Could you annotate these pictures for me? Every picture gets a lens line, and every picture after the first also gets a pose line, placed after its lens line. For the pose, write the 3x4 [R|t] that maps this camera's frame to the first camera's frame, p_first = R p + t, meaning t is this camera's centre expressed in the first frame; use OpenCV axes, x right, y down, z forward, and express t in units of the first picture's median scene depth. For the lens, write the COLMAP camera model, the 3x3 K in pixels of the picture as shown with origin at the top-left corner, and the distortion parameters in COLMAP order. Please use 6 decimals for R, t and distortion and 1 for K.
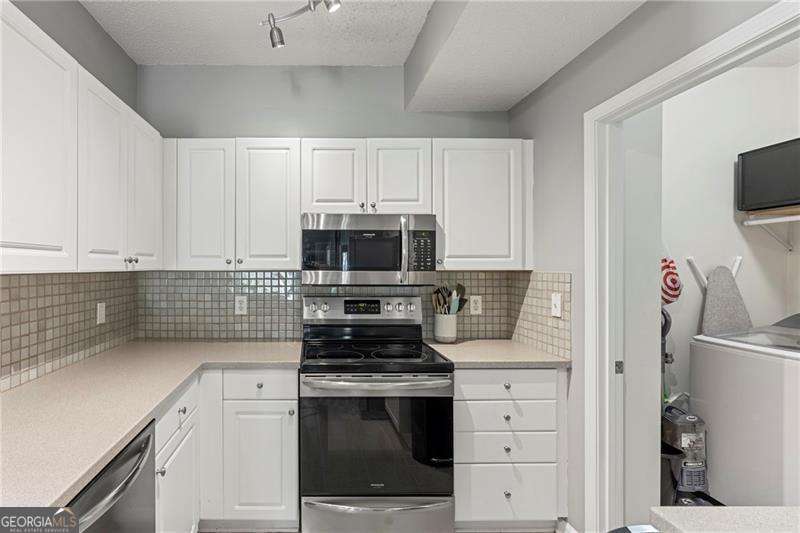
lens RADIAL K [[393.1, 0, 311.2], [0, 393.1, 268.2], [0, 0, 1]] dist [-0.003035, -0.000257]
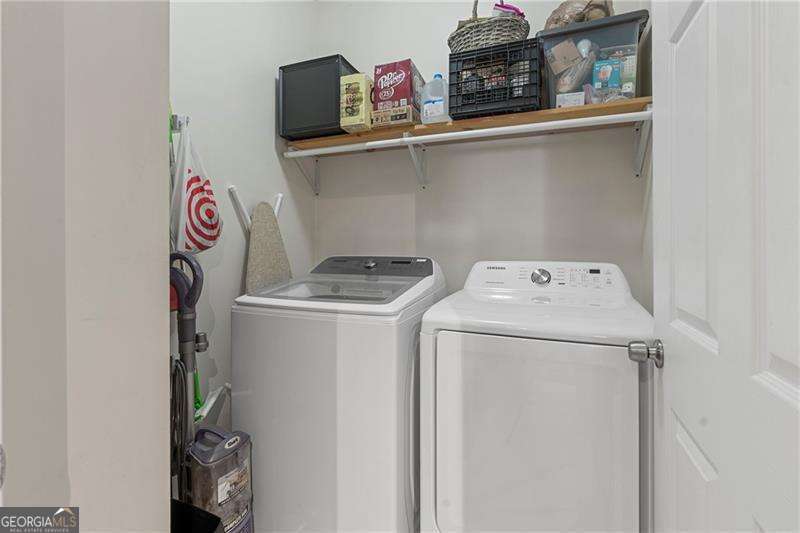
lens RADIAL K [[371.1, 0, 401.8], [0, 371.1, 246.6], [0, 0, 1]] dist [0.000319, -0.000034]
pose [[0.376040, -0.002984, 0.926599, 0.494892], [0.001559, 0.999995, 0.002588, 0.083640], [-0.926602, 0.000472, 0.376043, 0.498008]]
